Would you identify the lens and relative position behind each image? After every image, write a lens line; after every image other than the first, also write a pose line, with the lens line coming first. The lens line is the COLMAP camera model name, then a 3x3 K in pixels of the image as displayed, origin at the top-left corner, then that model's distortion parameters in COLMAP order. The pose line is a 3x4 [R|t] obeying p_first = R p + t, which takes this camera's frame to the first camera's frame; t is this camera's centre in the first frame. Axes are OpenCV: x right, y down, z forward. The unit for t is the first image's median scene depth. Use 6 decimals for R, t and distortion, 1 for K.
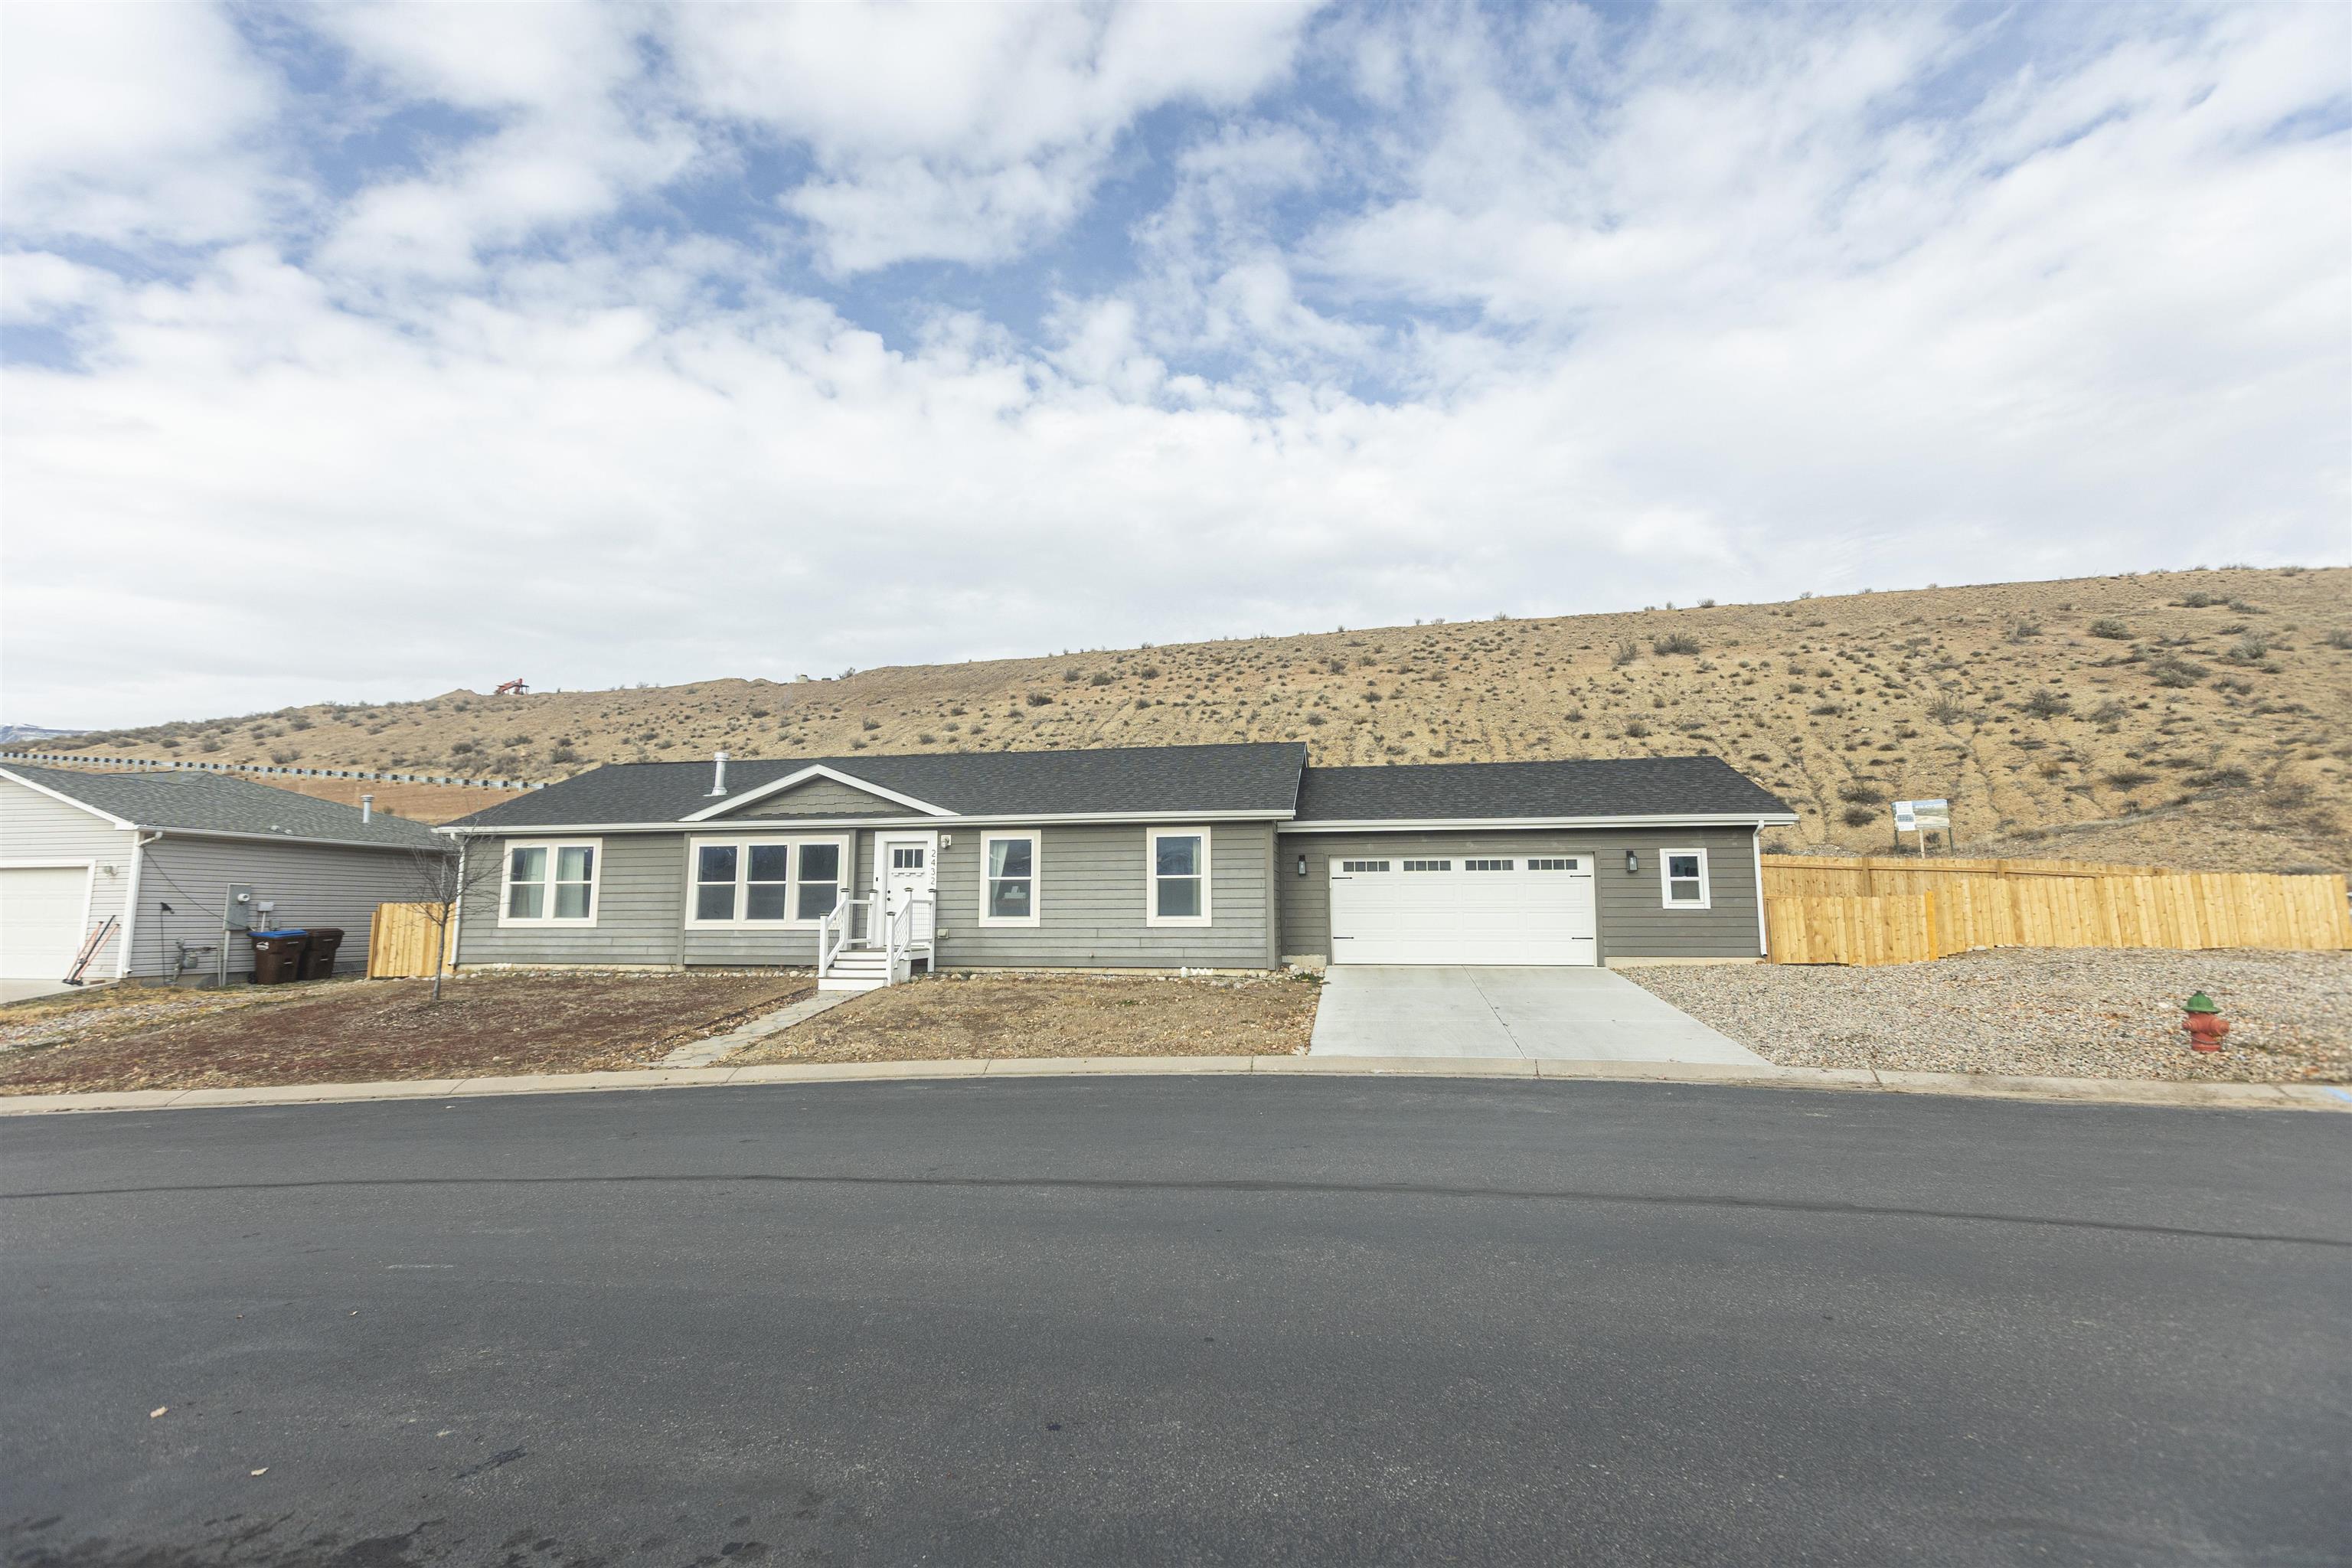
lens RADIAL K [[1049.8, 0, 1163.0], [0, 1049.8, 754.2], [0, 0, 1]] dist [-0.010927, 0.000637]
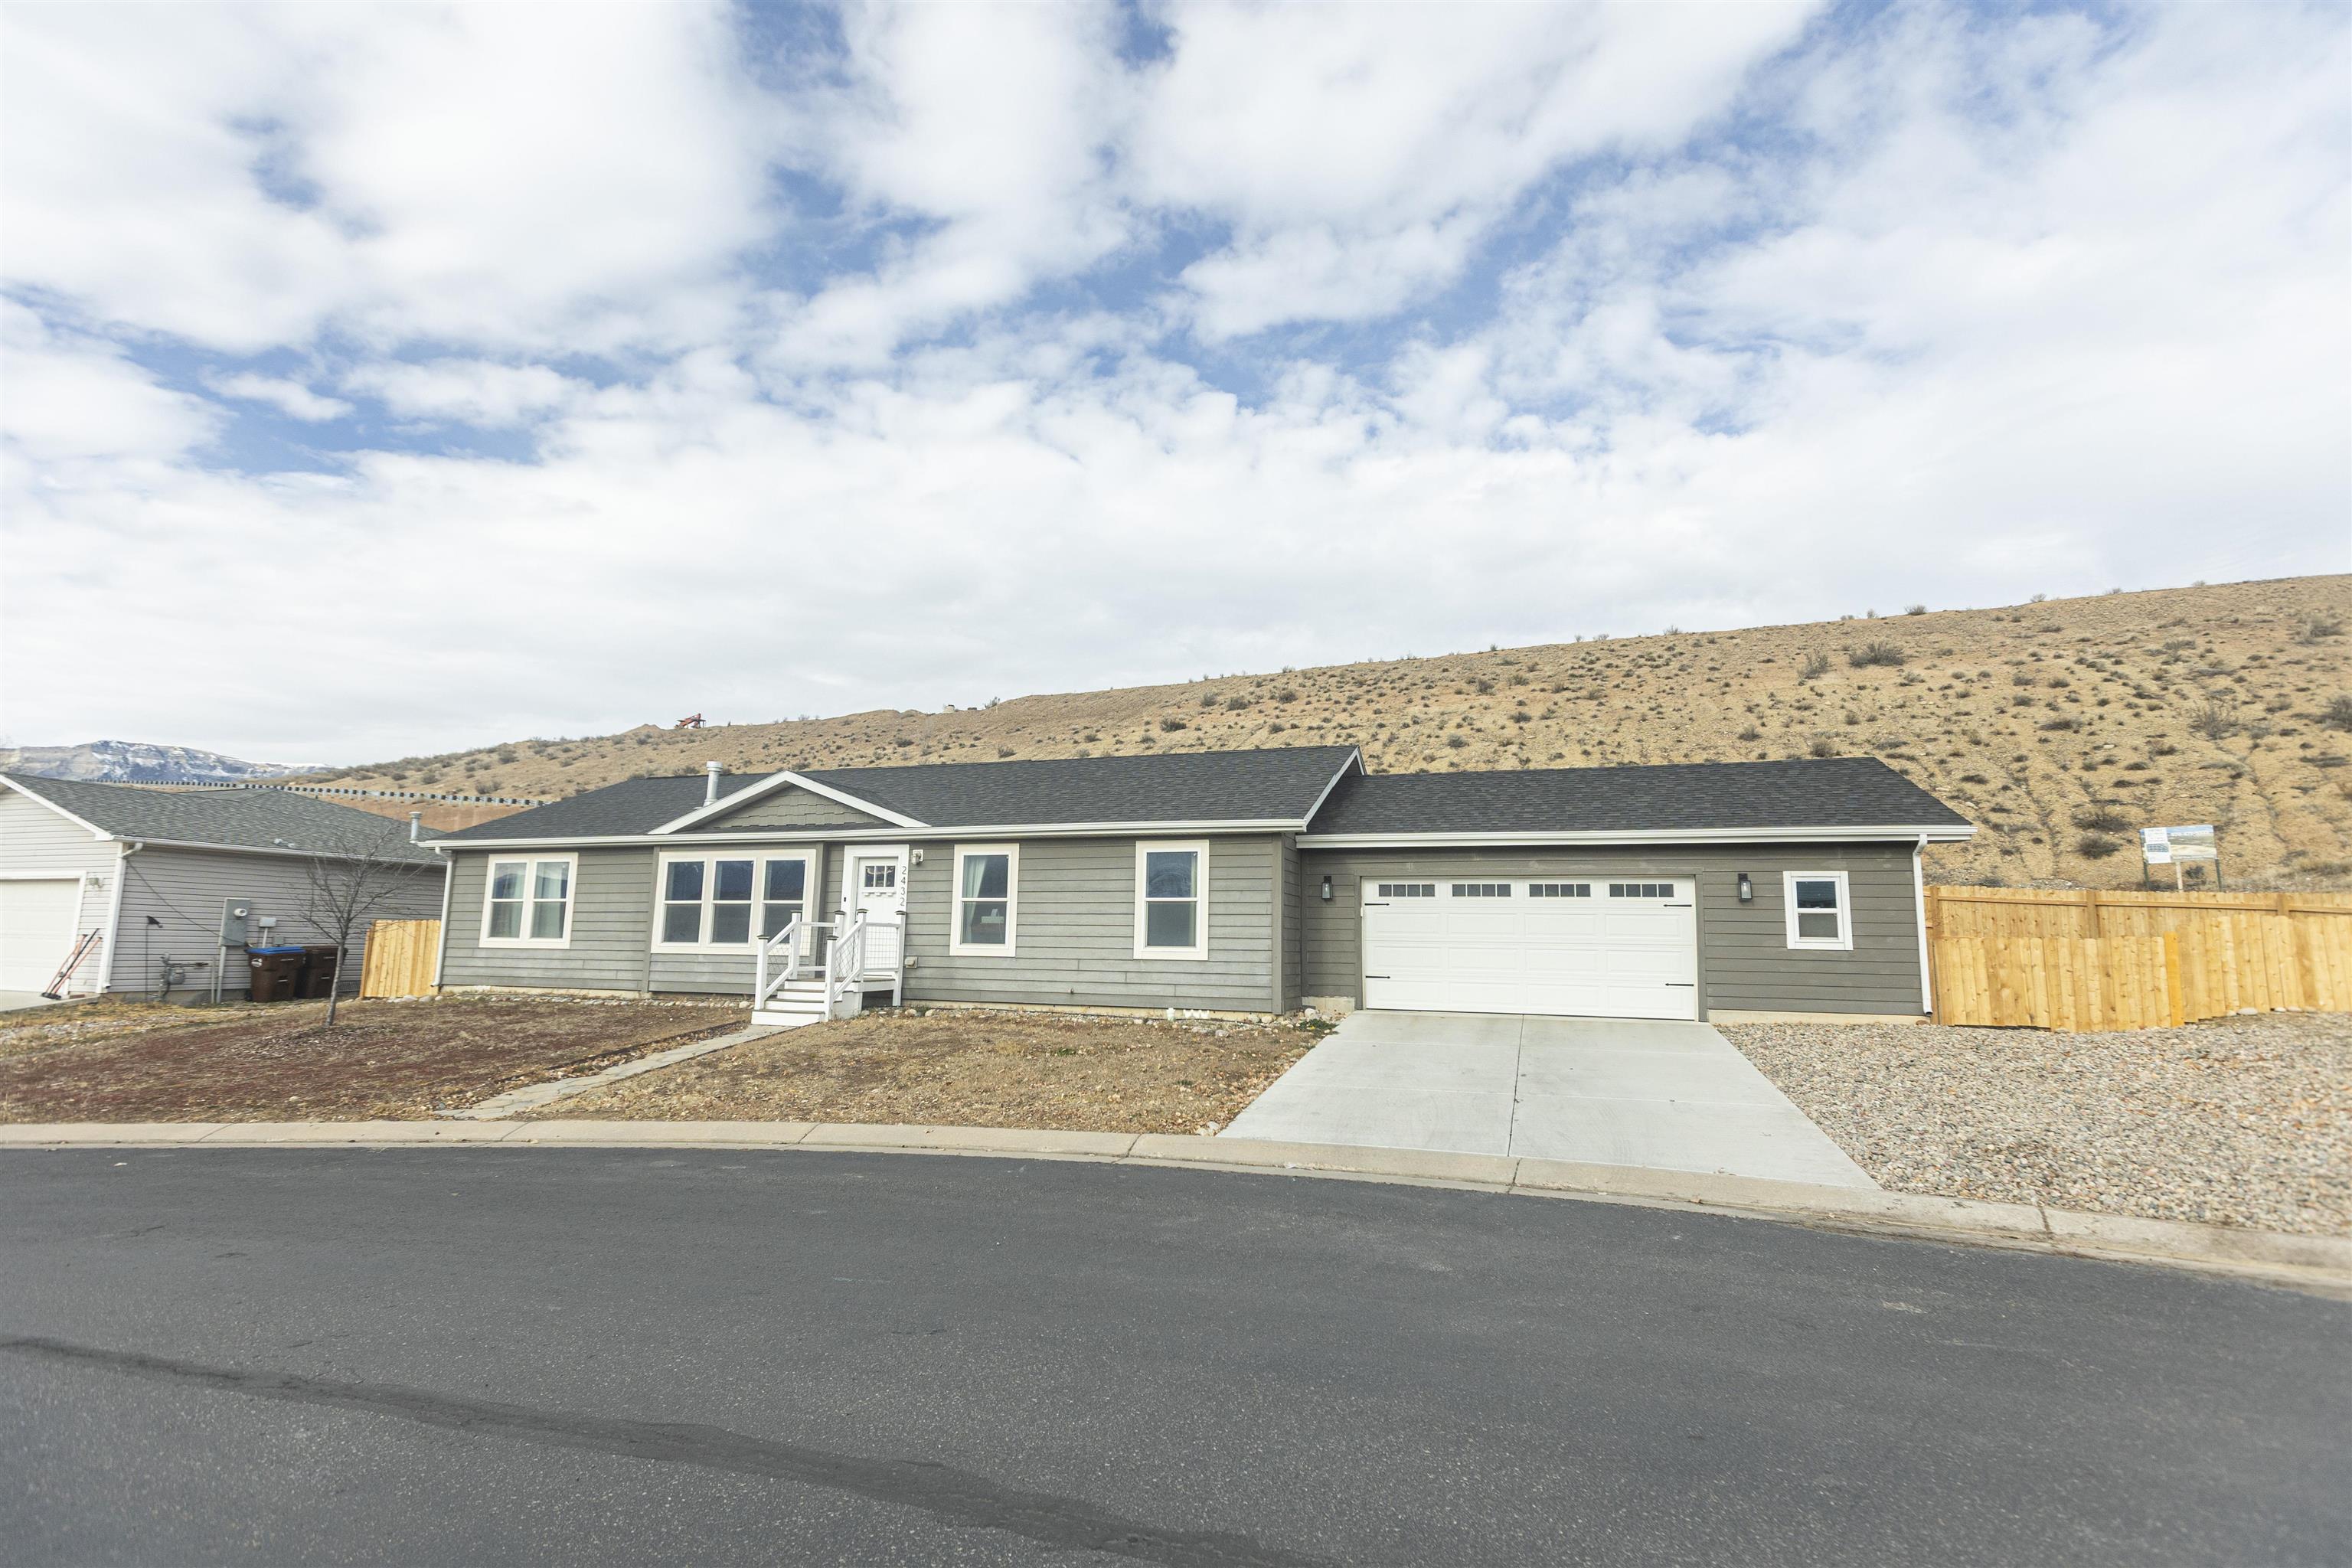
lens RADIAL K [[1068.1, 0, 1176.0], [0, 1068.1, 784.0], [0, 0, 1]] dist [0.003084, -0.005382]
pose [[0.991428, -0.002157, -0.130637, 0.110943], [0.002144, 0.999998, -0.000247, 0.020877], [0.130637, -0.000035, 0.991430, 0.132138]]
